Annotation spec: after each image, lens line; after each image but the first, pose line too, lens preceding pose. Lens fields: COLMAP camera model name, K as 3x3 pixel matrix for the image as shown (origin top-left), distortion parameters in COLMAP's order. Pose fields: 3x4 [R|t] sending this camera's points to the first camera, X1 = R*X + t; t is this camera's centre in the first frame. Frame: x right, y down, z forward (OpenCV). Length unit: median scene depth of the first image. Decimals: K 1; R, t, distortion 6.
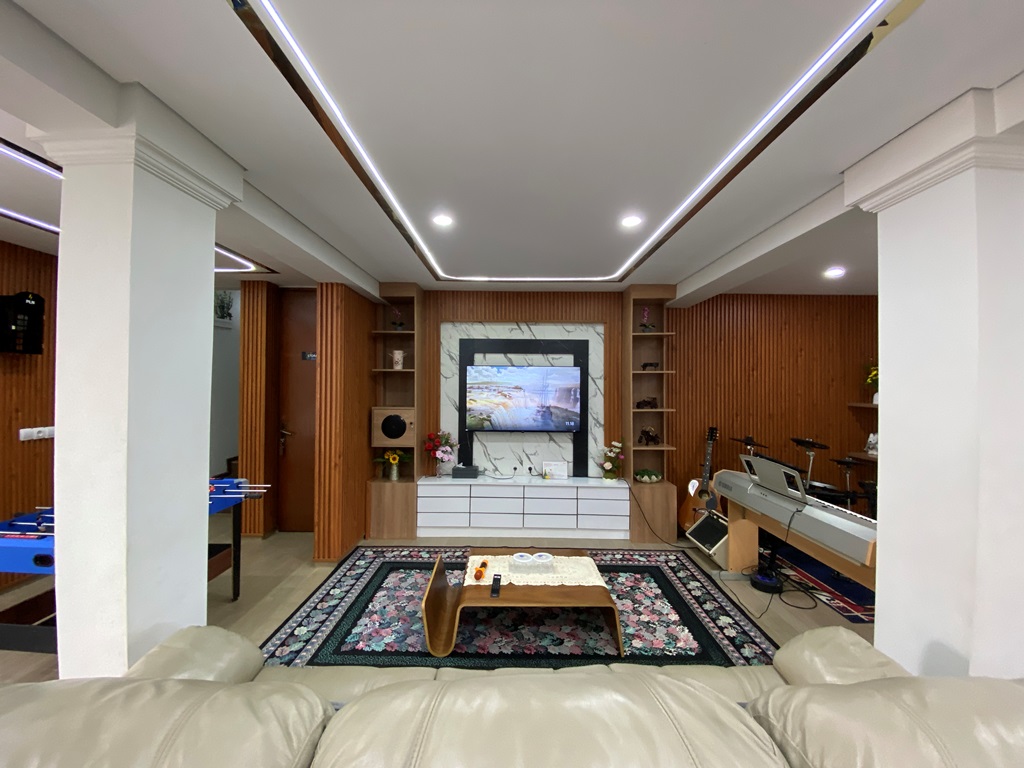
lens RADIAL K [[415.1, 0, 512.0], [0, 415.1, 384.0], [0, 0, 1]] dist [0.062096, -0.047110]
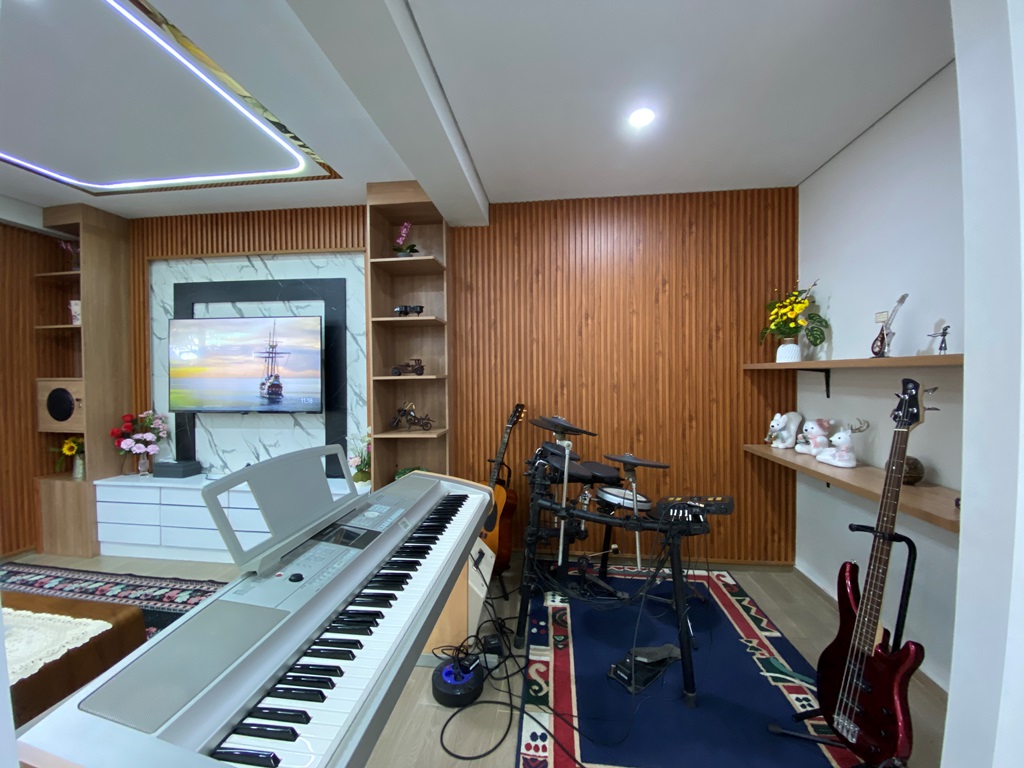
lens RADIAL K [[415.1, 0, 512.0], [0, 415.1, 384.0], [0, 0, 1]] dist [0.062096, -0.047110]
pose [[0.991877, -0.010665, -0.126751, 0.546728], [0.013224, 0.999725, 0.019369, 0.058571], [0.126510, -0.020888, 0.991745, 0.353208]]
